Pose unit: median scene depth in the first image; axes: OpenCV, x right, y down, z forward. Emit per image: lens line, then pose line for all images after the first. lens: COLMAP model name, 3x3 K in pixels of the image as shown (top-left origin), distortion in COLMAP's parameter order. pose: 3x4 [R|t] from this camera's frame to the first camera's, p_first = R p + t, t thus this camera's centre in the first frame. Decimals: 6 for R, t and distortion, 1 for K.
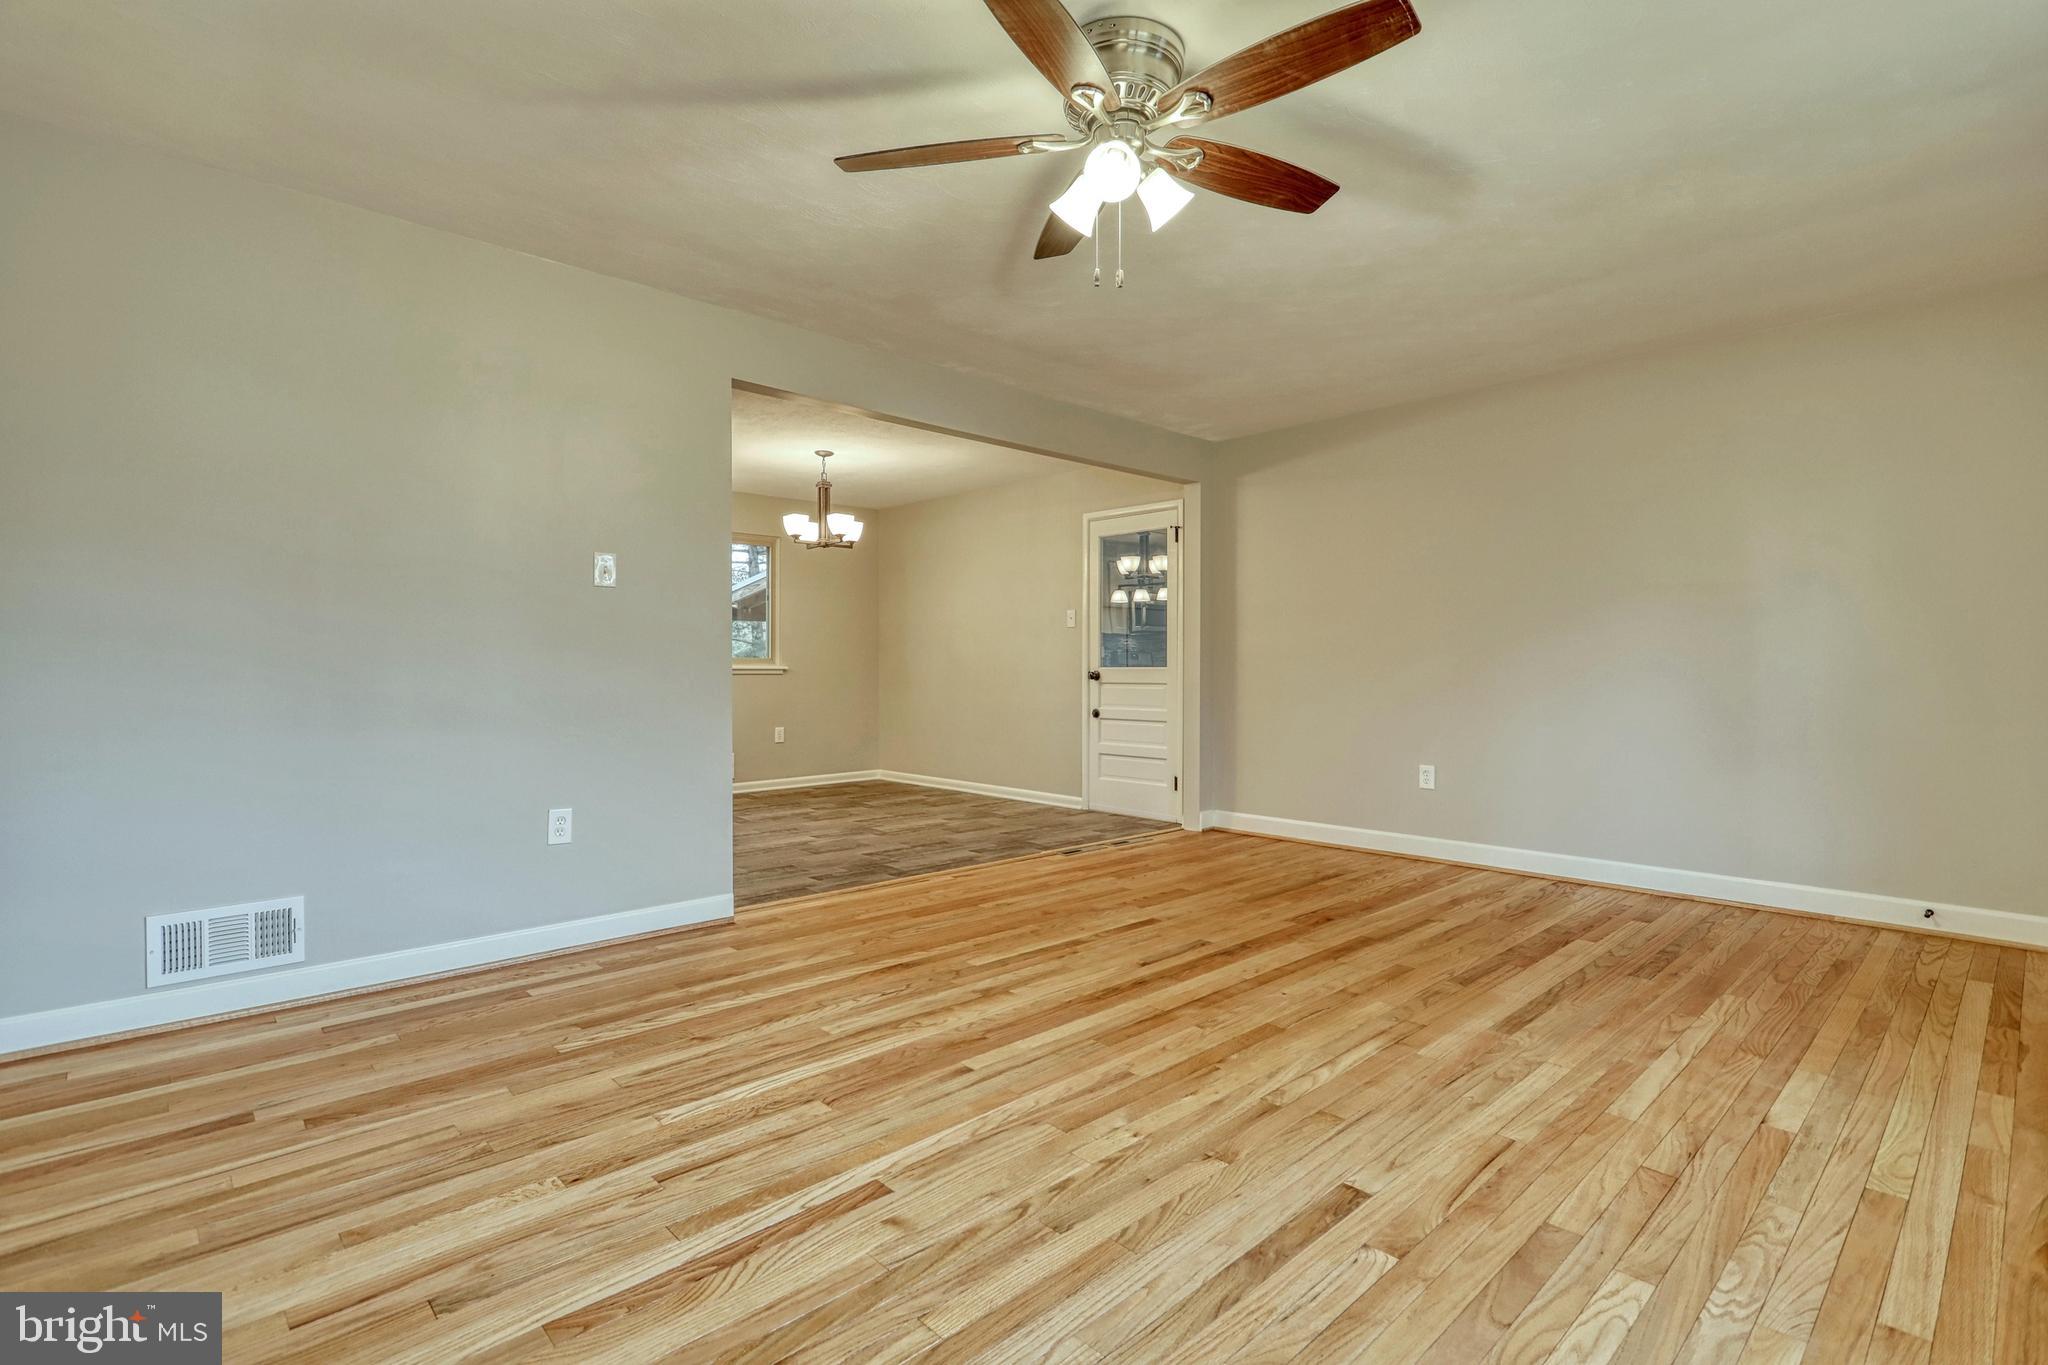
lens RADIAL K [[994.3, 0, 1024.0], [0, 994.3, 682.5], [0, 0, 1]] dist [0.000968, 0.000277]
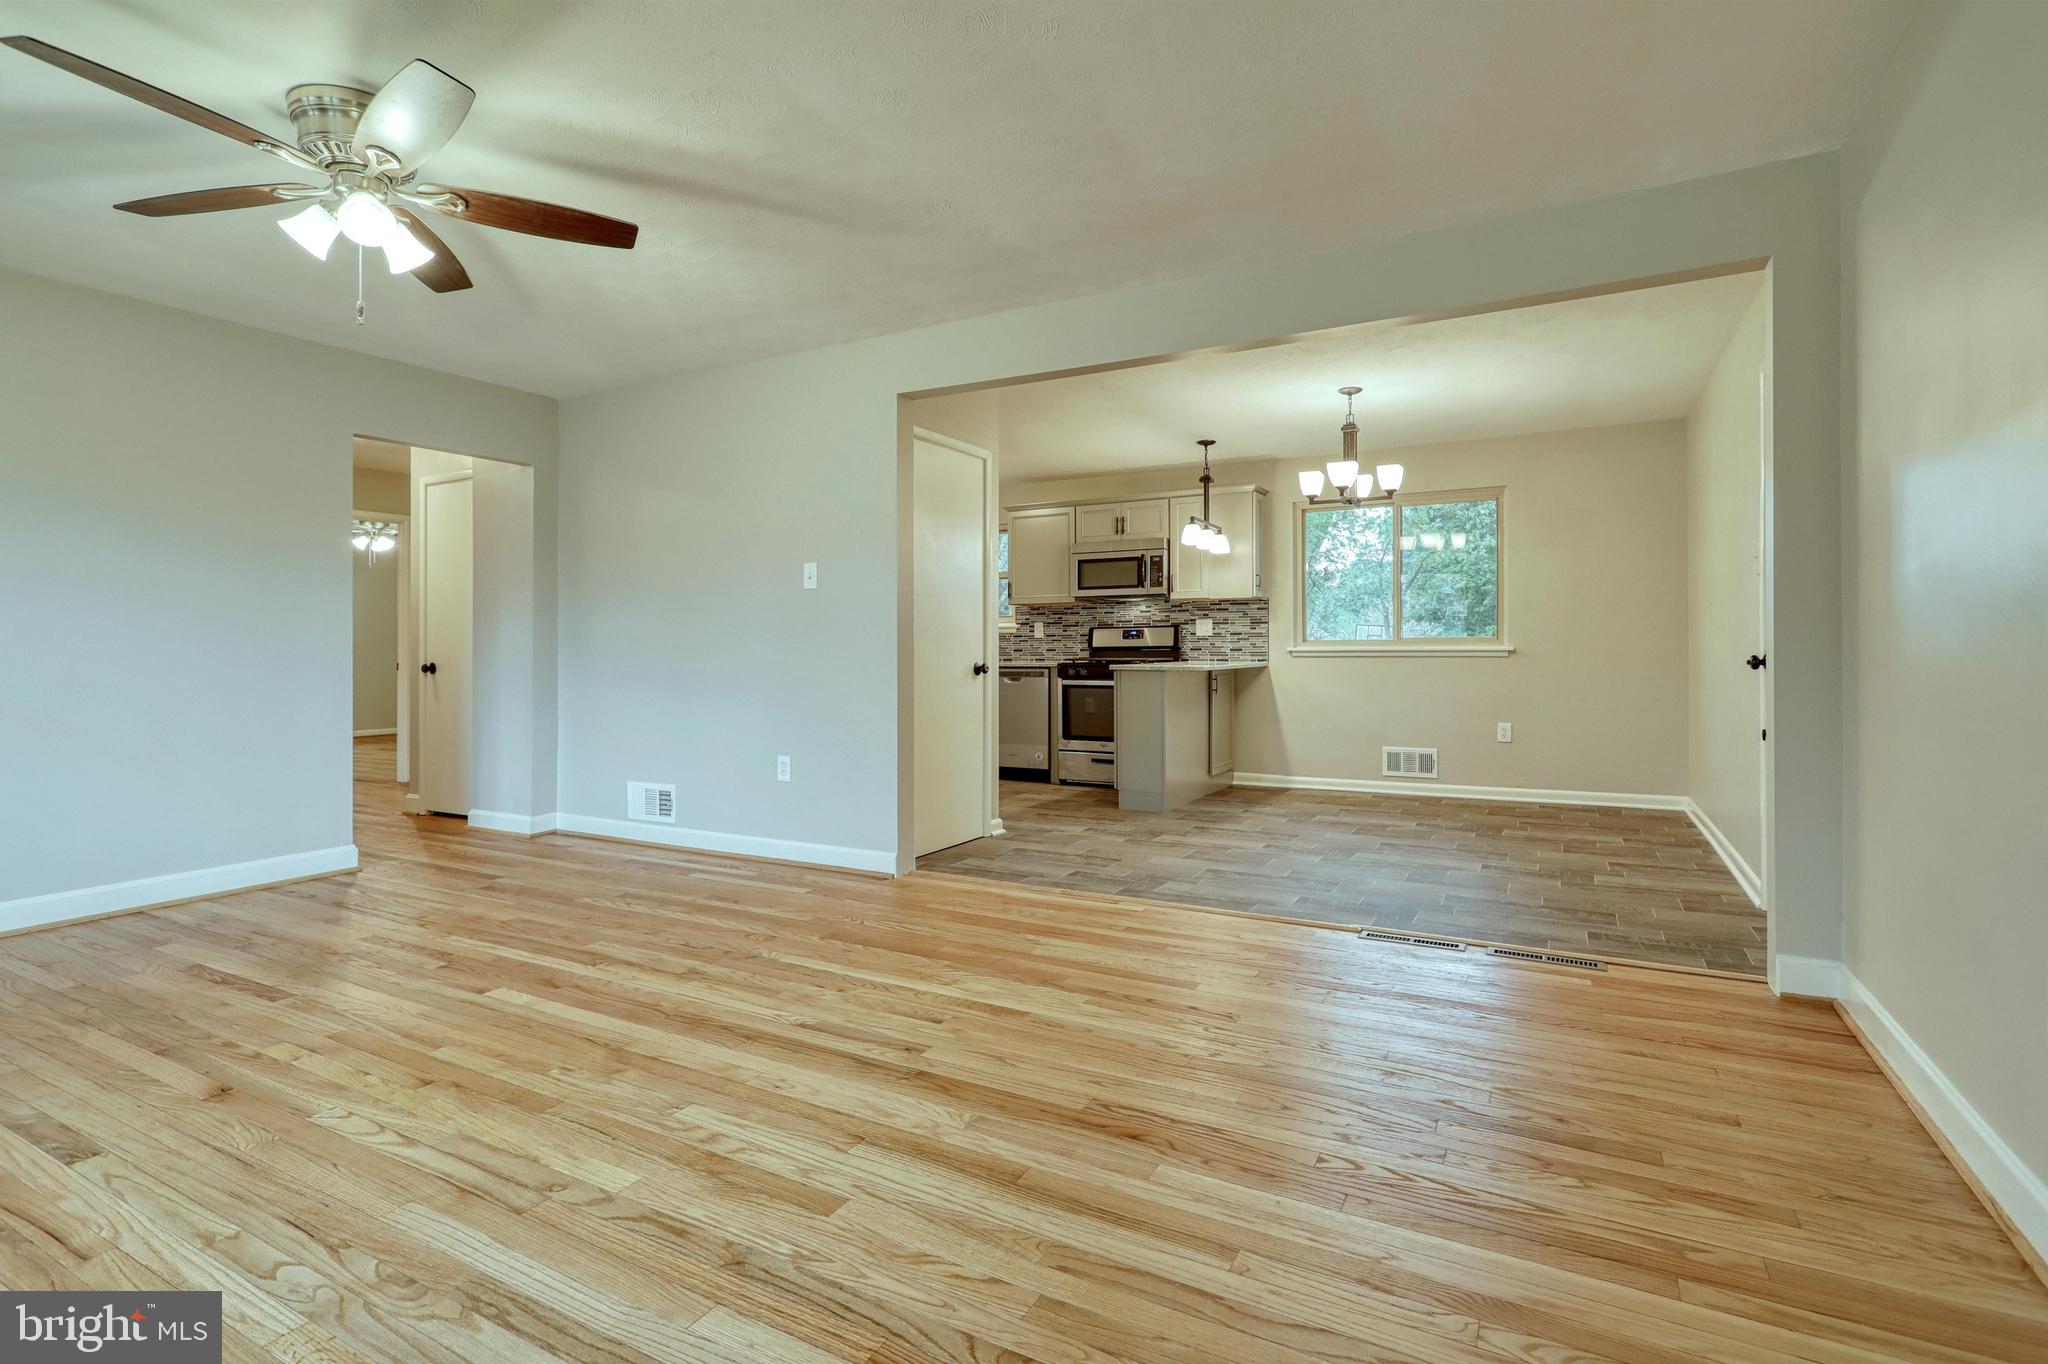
lens RADIAL K [[975.5, 0, 1017.5], [0, 975.5, 647.4], [0, 0, 1]] dist [0.000843, 0.000646]
pose [[0.287428, -0.006013, -0.957783, 0.867286], [-0.009398, 0.999914, -0.009098, -0.010982], [0.957756, 0.011617, 0.287347, 0.888546]]
